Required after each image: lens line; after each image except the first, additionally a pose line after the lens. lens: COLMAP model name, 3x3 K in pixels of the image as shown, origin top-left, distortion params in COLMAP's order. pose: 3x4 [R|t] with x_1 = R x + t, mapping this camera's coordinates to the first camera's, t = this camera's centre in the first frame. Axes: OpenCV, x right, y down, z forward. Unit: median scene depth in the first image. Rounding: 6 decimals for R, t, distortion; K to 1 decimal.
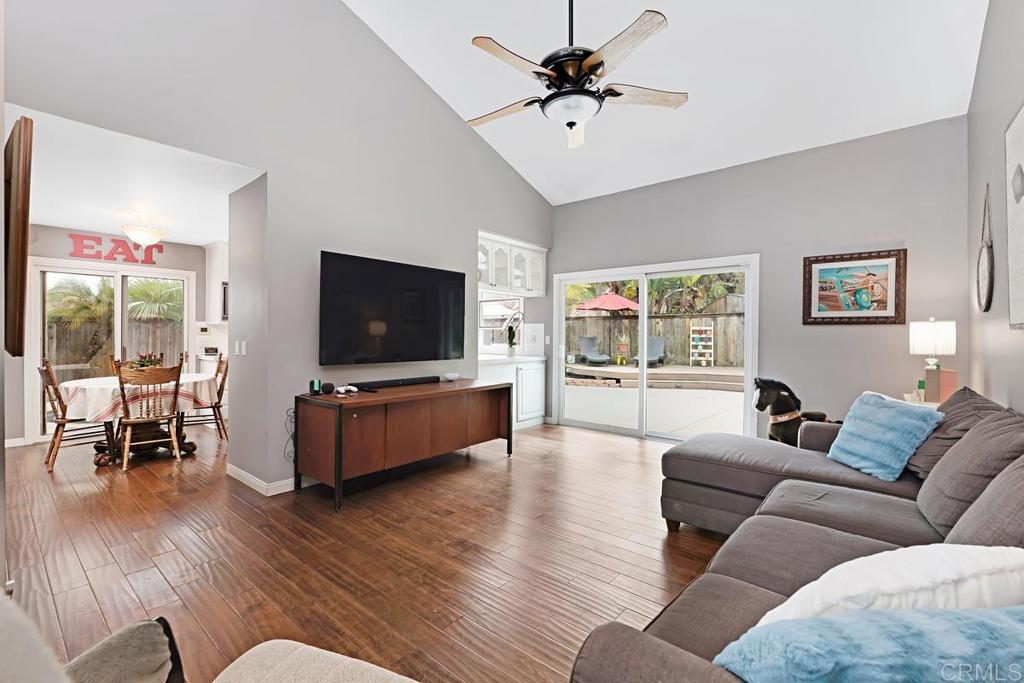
lens RADIAL K [[440.3, 0, 512.0], [0, 440.3, 341.5], [0, 0, 1]] dist [-0.000355, 0.000083]
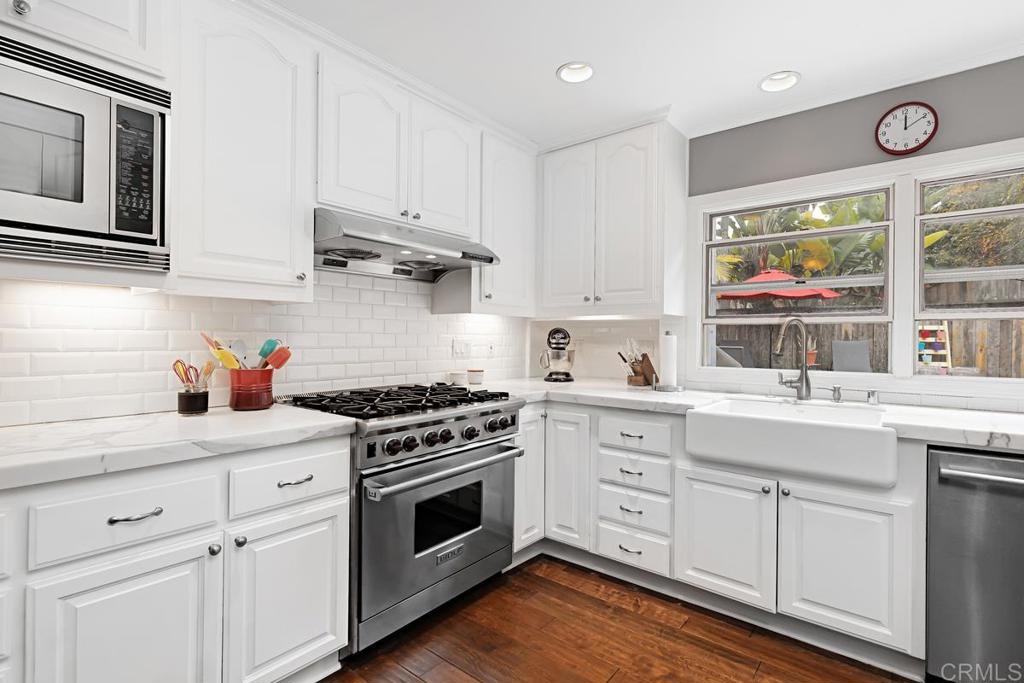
lens RADIAL K [[486.0, 0, 511.0], [0, 486.0, 343.3], [0, 0, 1]] dist [-0.002869, -0.000076]
pose [[0.999922, 0.003012, 0.012146, -0.255178], [-0.002997, 0.999995, -0.001291, -0.008273], [-0.012150, 0.001254, 0.999925, 0.498664]]
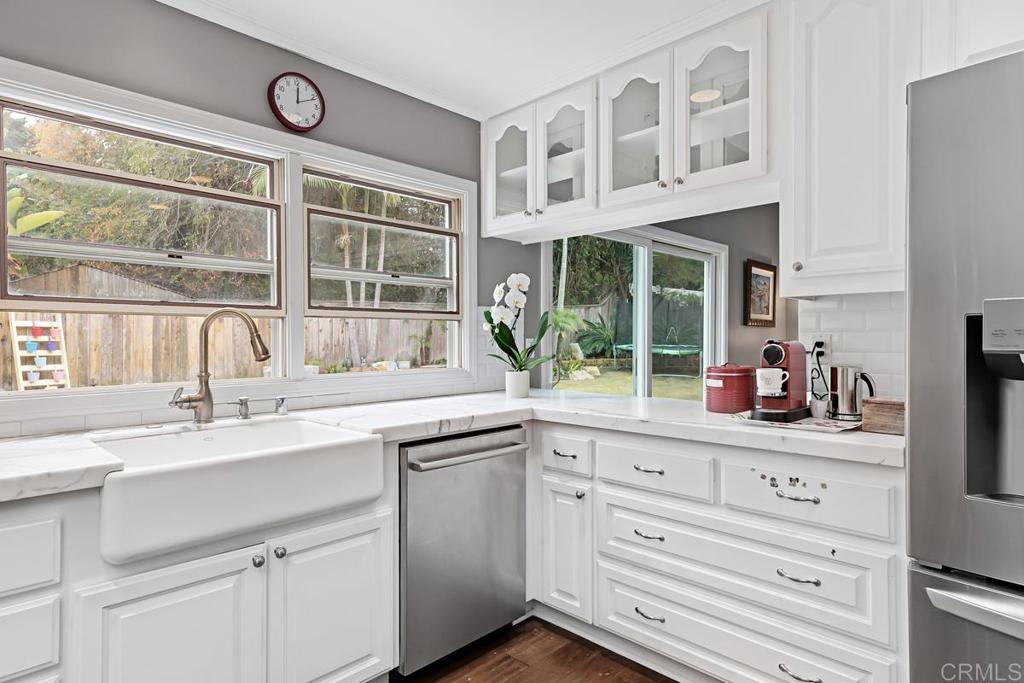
lens RADIAL K [[561.4, 0, 526.2], [0, 561.4, 339.3], [0, 0, 1]] dist [0.003300, 0.000325]
pose [[0.059464, -0.004444, 0.998221, -0.295947], [0.014371, 0.999890, 0.003596, -0.009392], [-0.998127, 0.014131, 0.059521, 0.608034]]
